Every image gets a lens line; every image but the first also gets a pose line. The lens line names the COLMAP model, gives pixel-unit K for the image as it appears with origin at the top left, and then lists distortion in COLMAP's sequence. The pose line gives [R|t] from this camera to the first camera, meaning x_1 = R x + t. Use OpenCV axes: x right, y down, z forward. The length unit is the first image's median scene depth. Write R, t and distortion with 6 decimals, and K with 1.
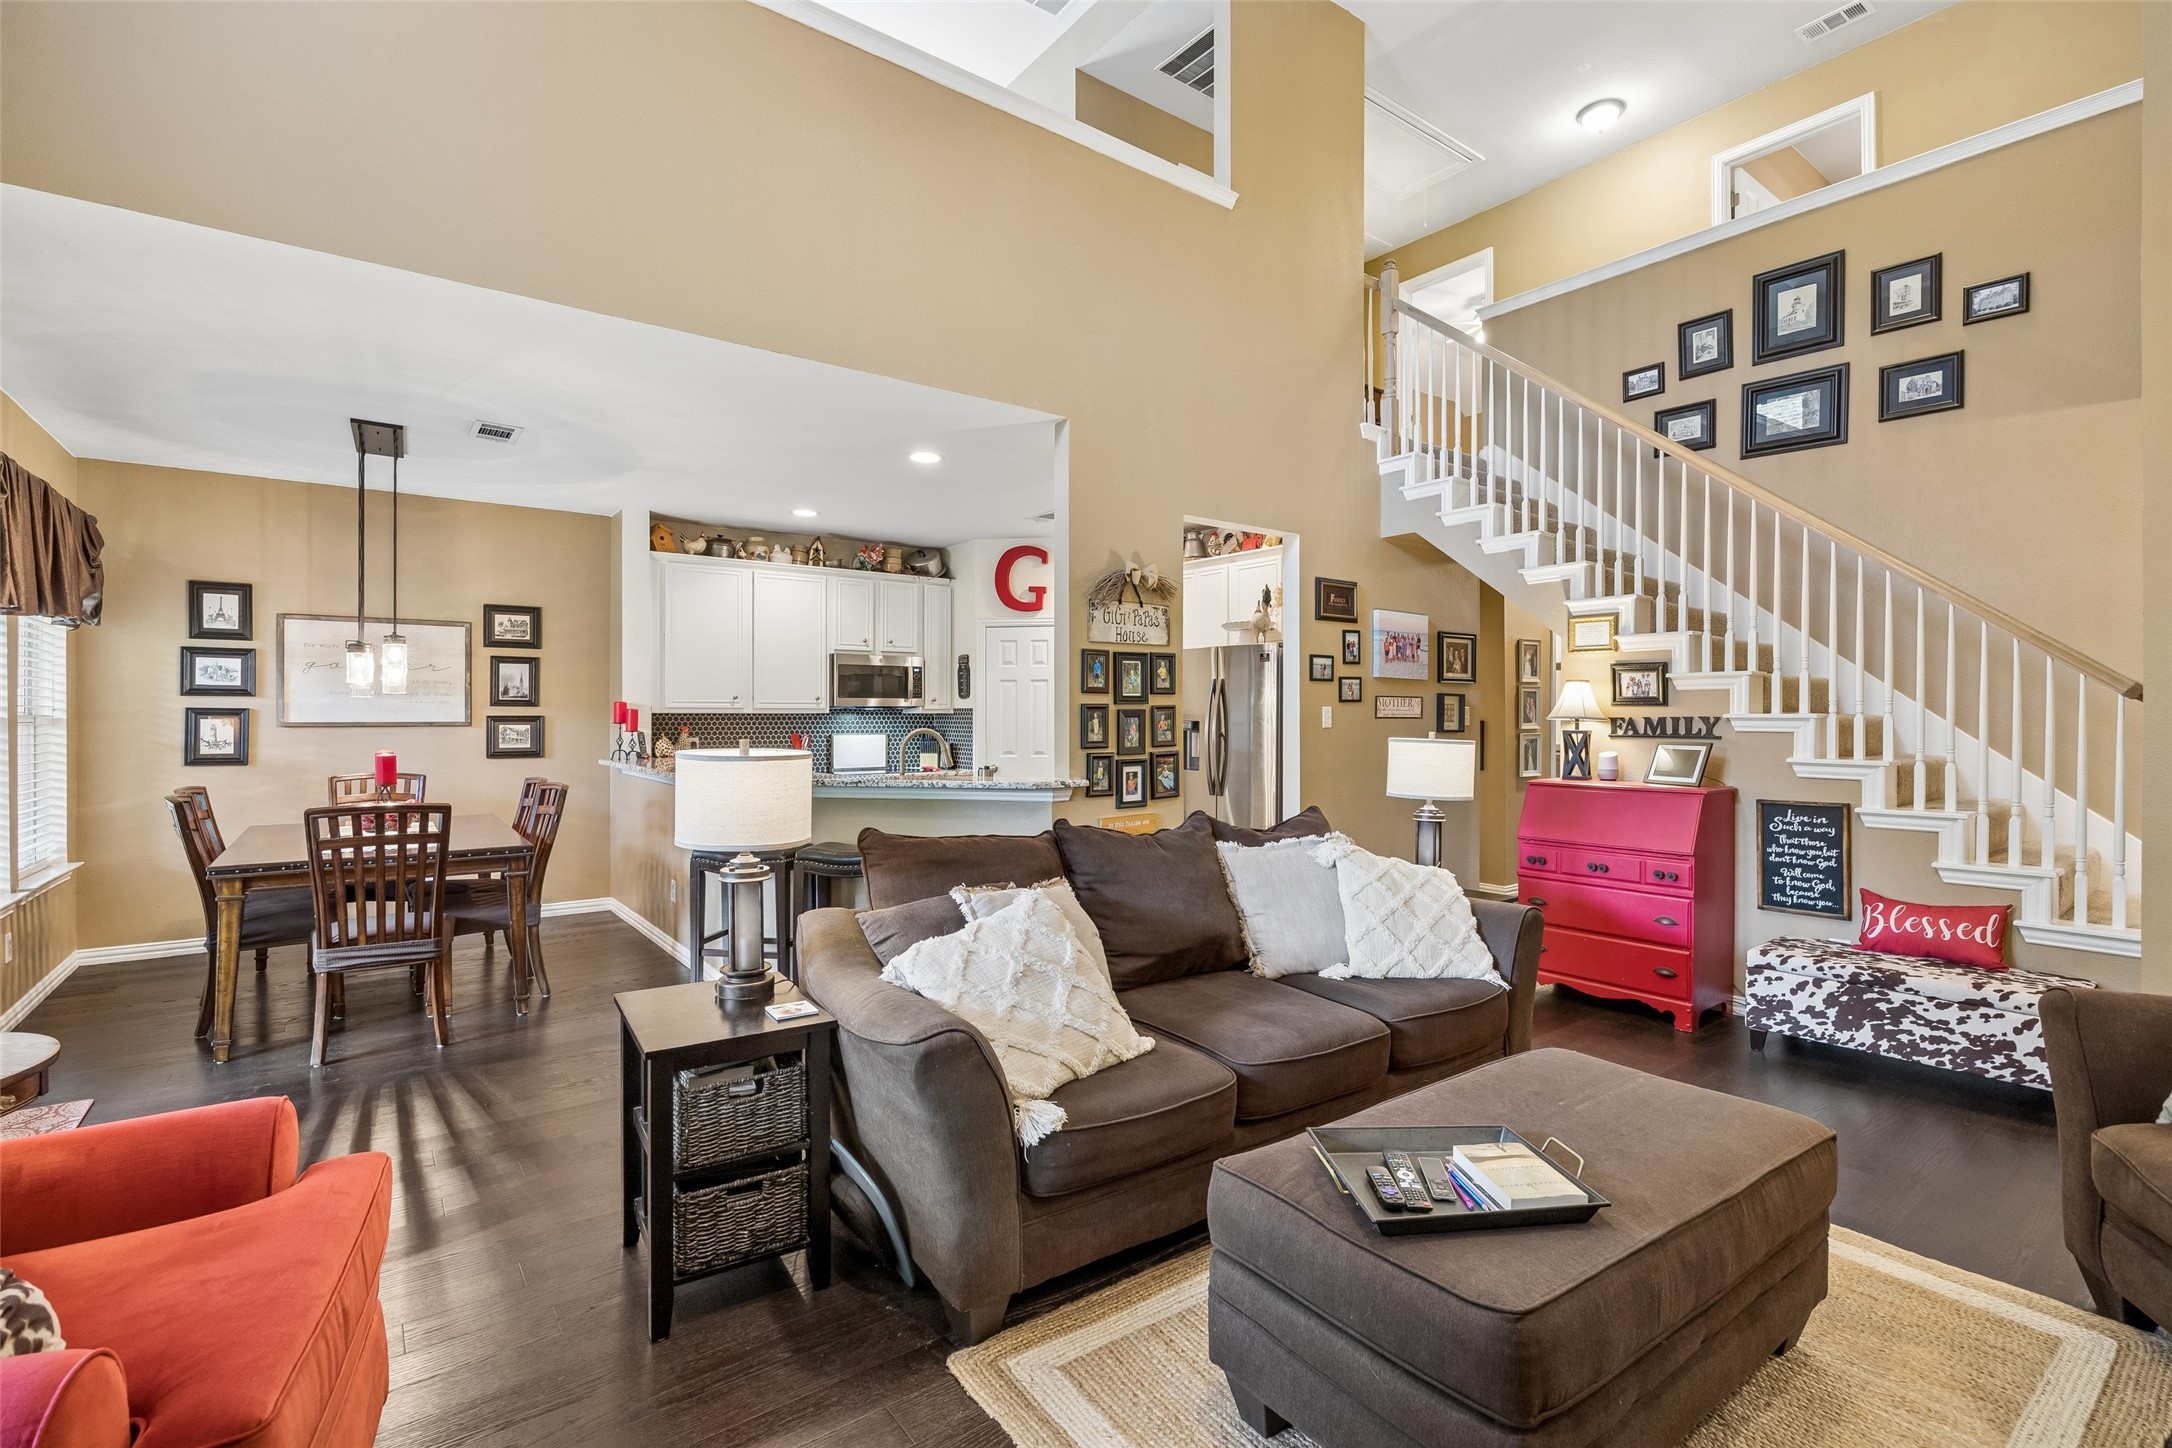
lens RADIAL K [[961.7, 0, 1077.9], [0, 961.7, 727.1], [0, 0, 1]] dist [-0.015323, 0.001160]
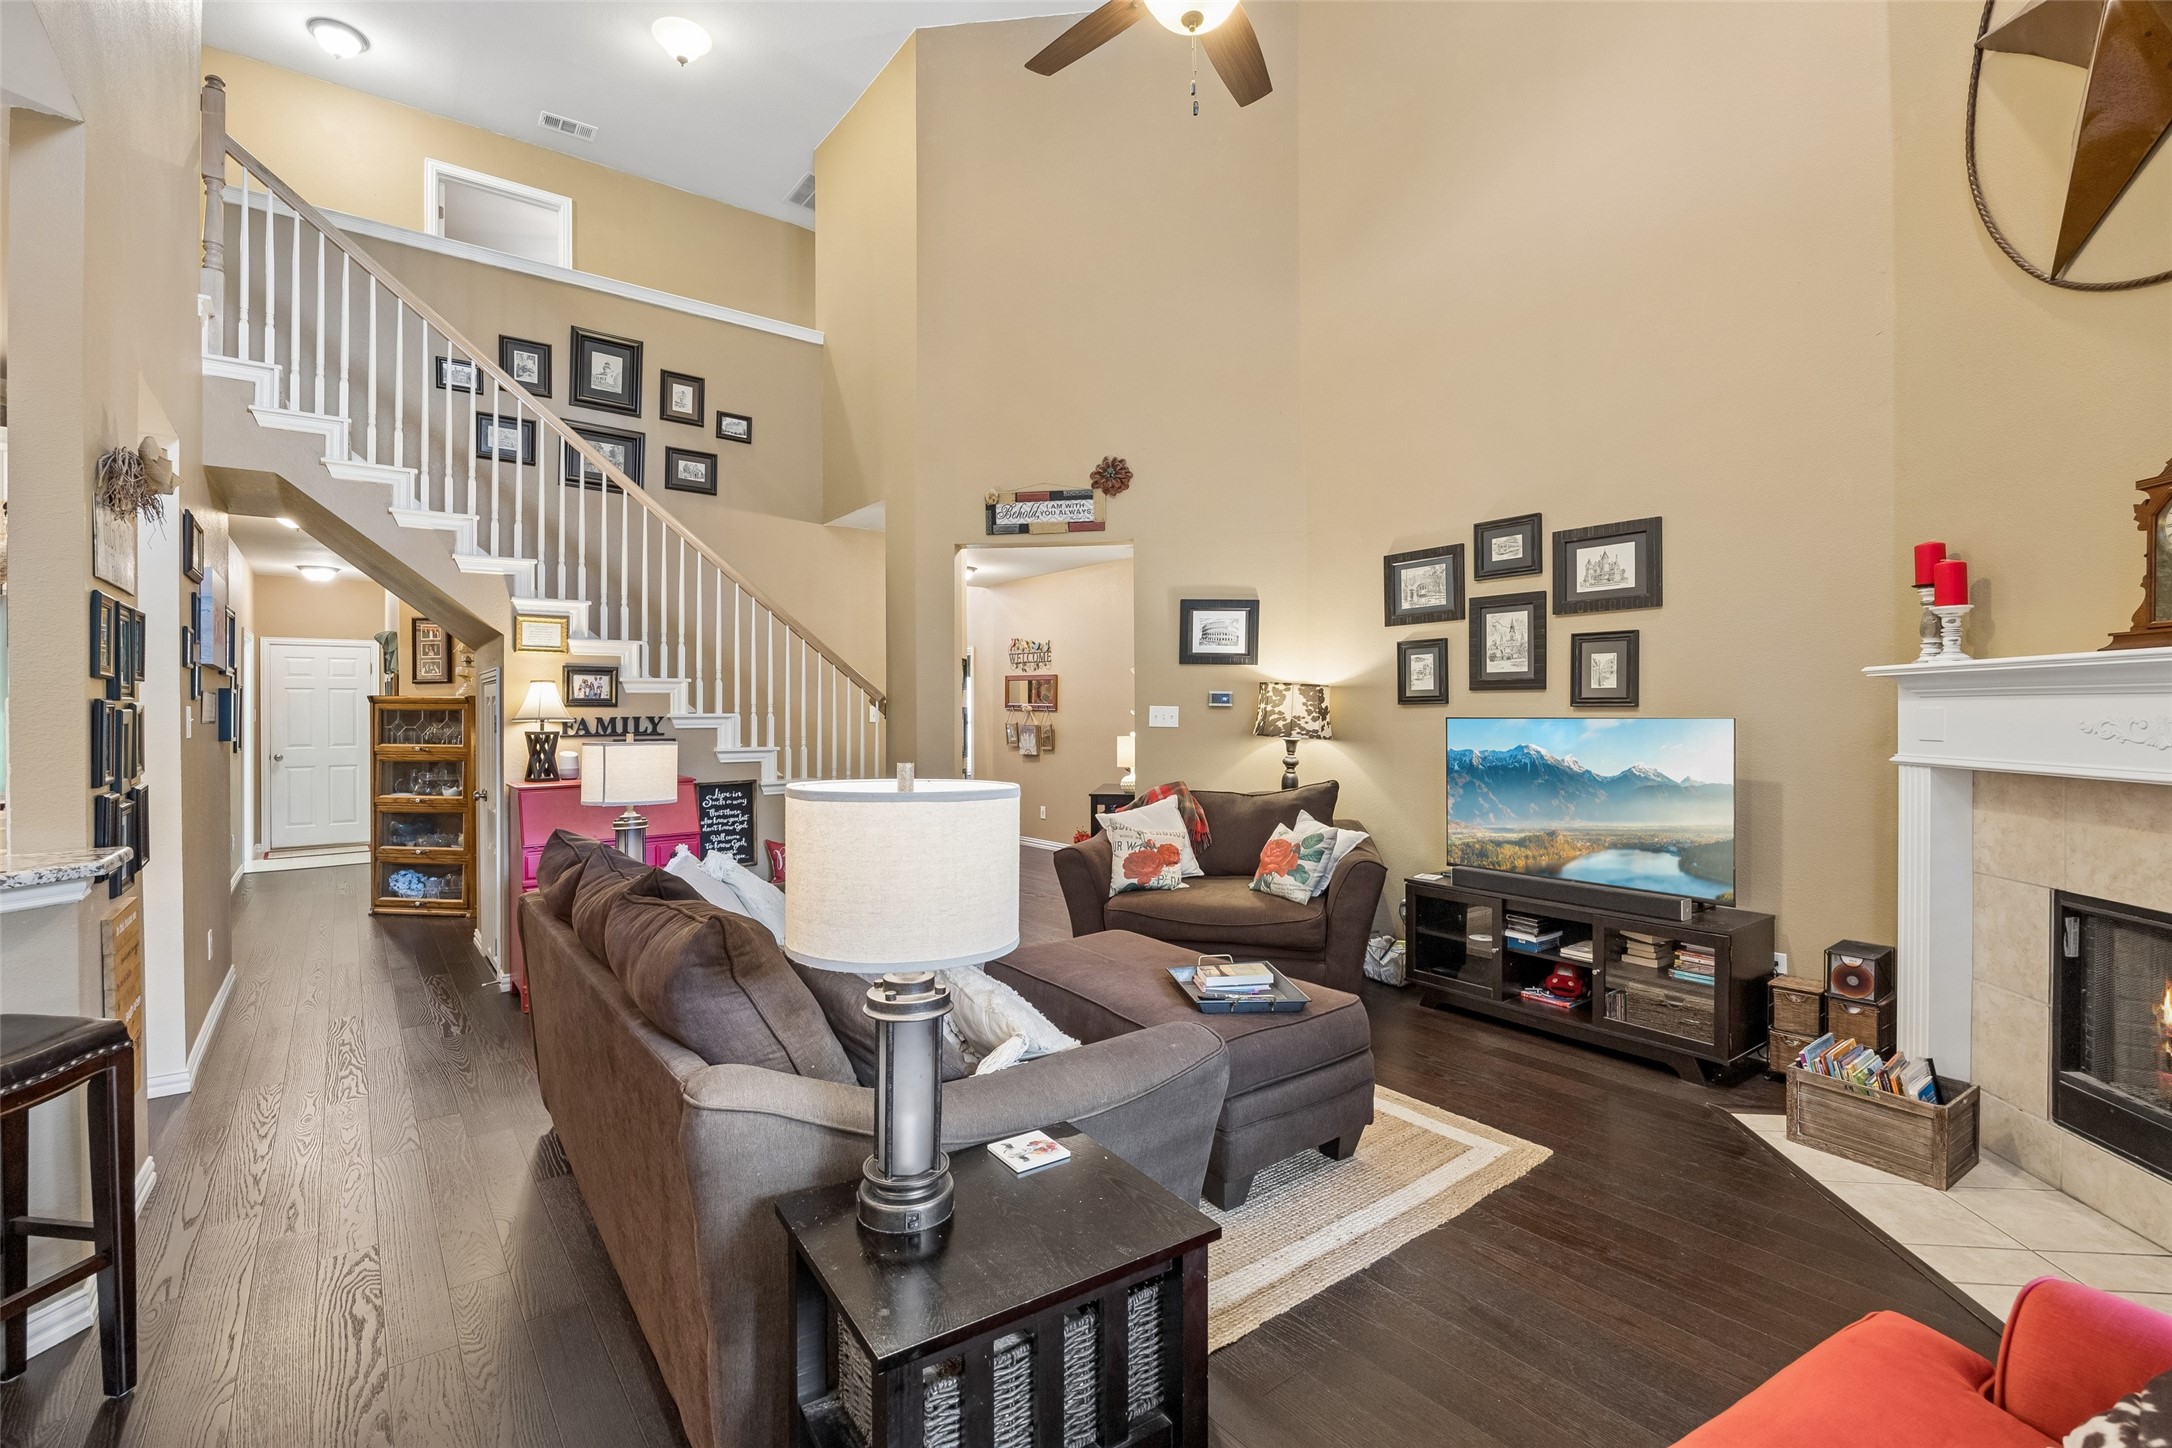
lens RADIAL K [[961.7, 0, 1080.7], [0, 961.7, 710.5], [0, 0, 1]] dist [-0.015323, 0.001160]
pose [[-0.022020, -0.001179, 0.999757, -0.468078], [0.018220, 0.999833, 0.001580, -0.009606], [-0.999591, 0.018251, -0.021995, 0.462176]]
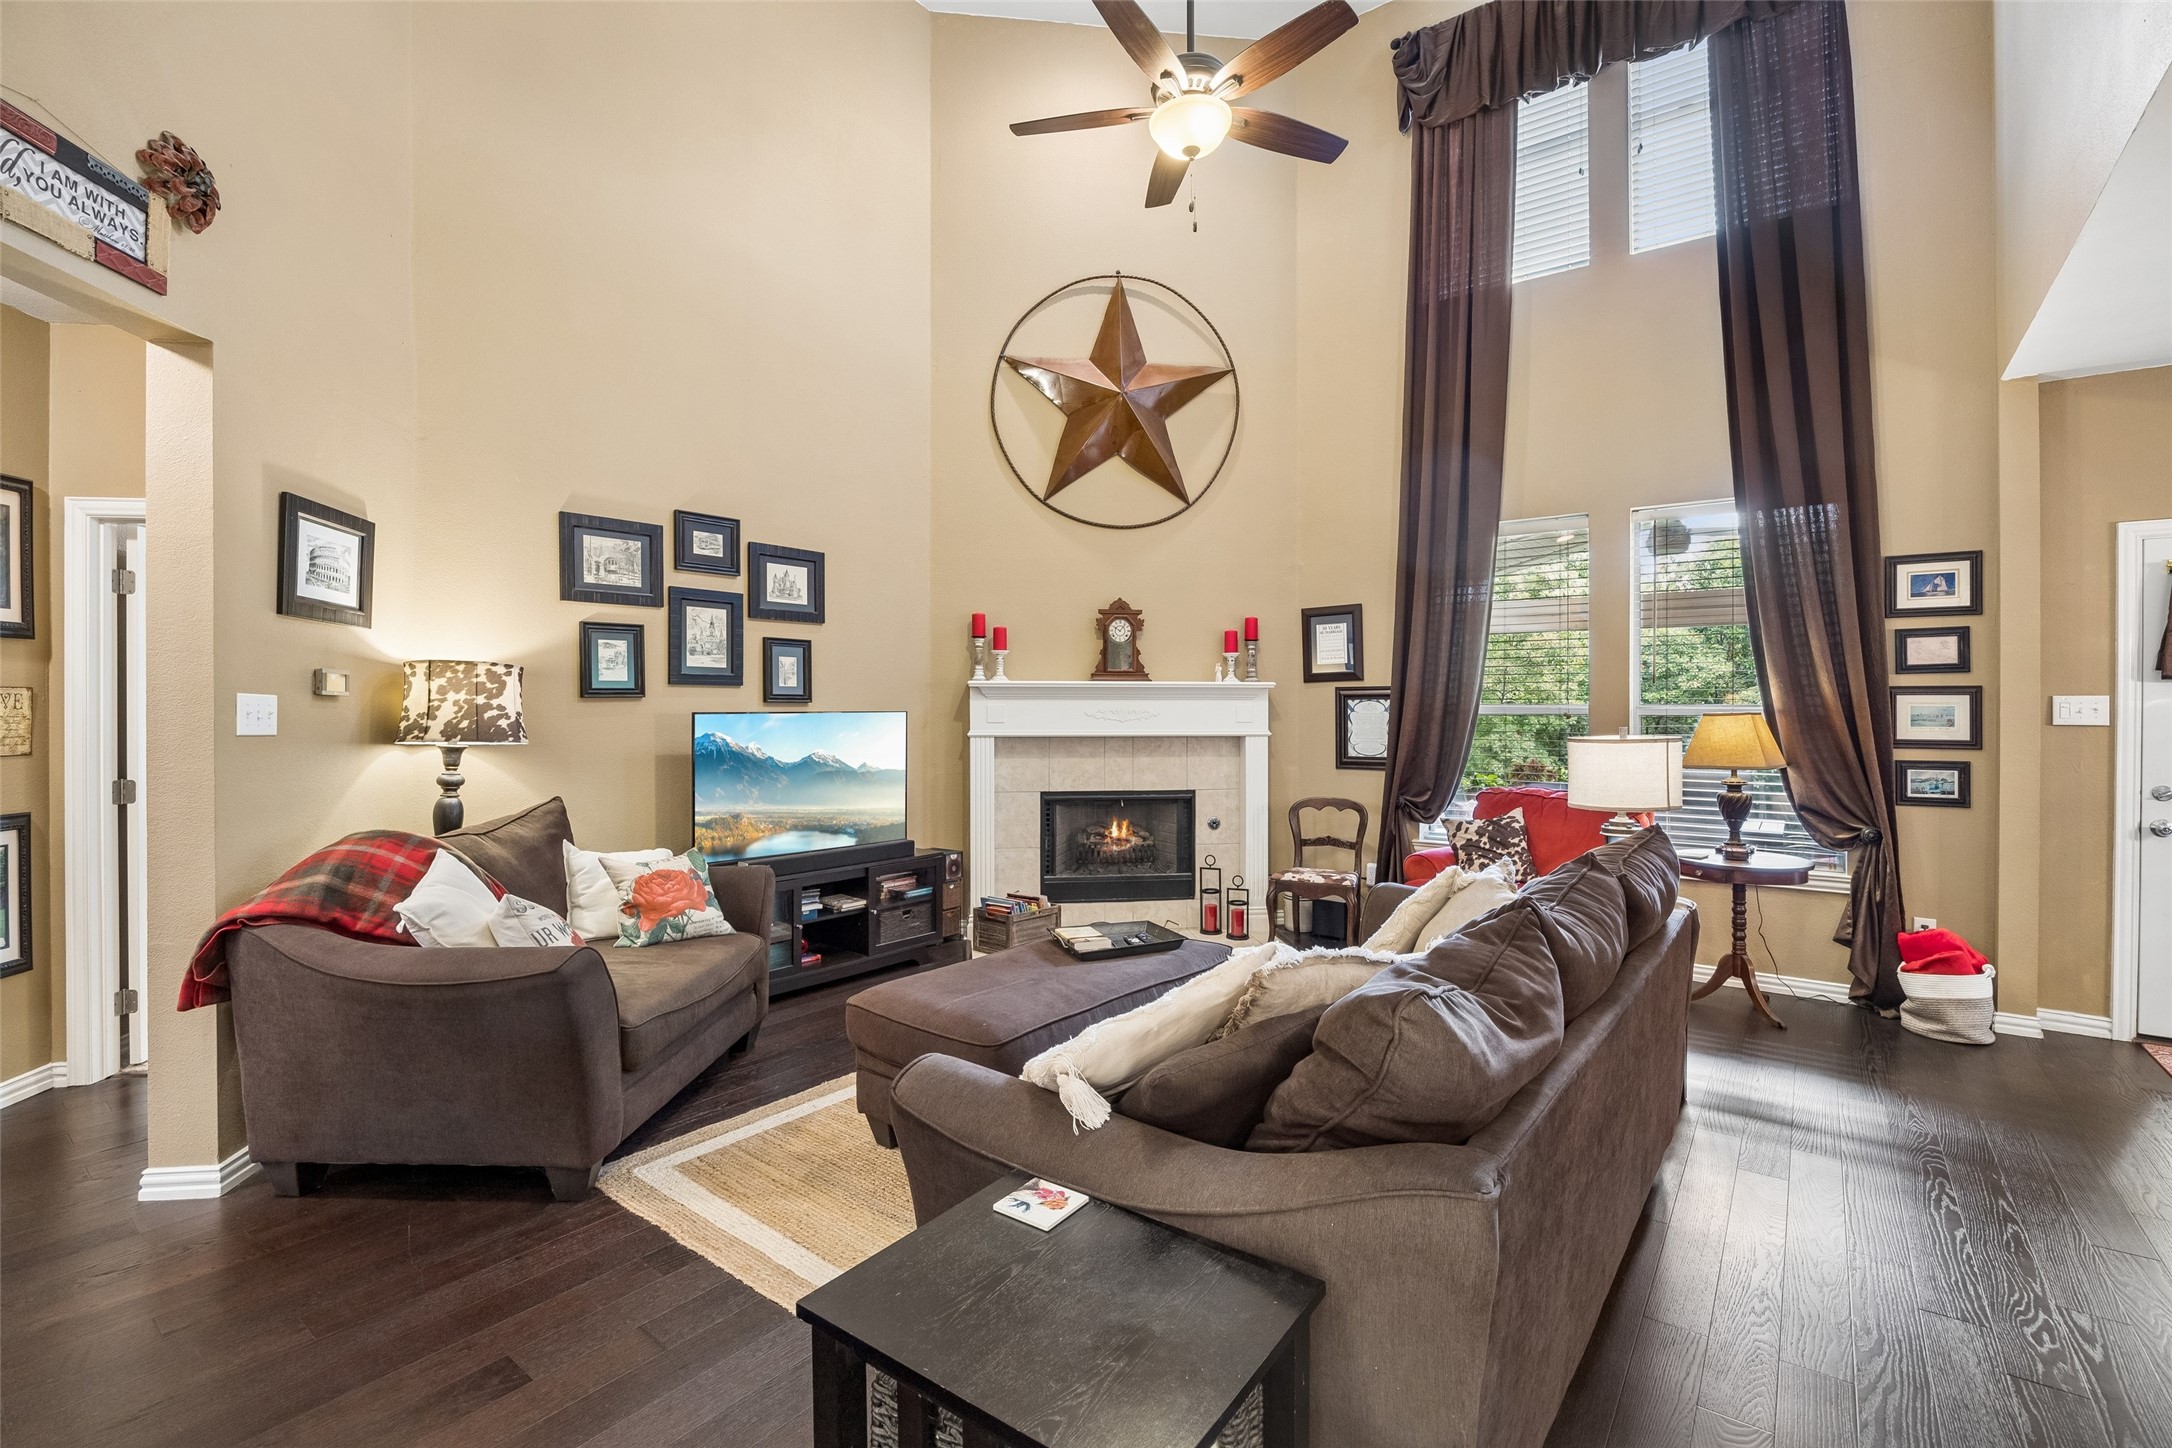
lens RADIAL K [[961.7, 0, 1091.4], [0, 961.7, 711.6], [0, 0, 1]] dist [-0.015323, 0.001160]
pose [[-0.960372, -0.000398, -0.278720, 0.356689], [-0.006011, 0.999796, 0.019282, -0.014773], [0.278655, 0.020193, -0.960179, 1.034596]]
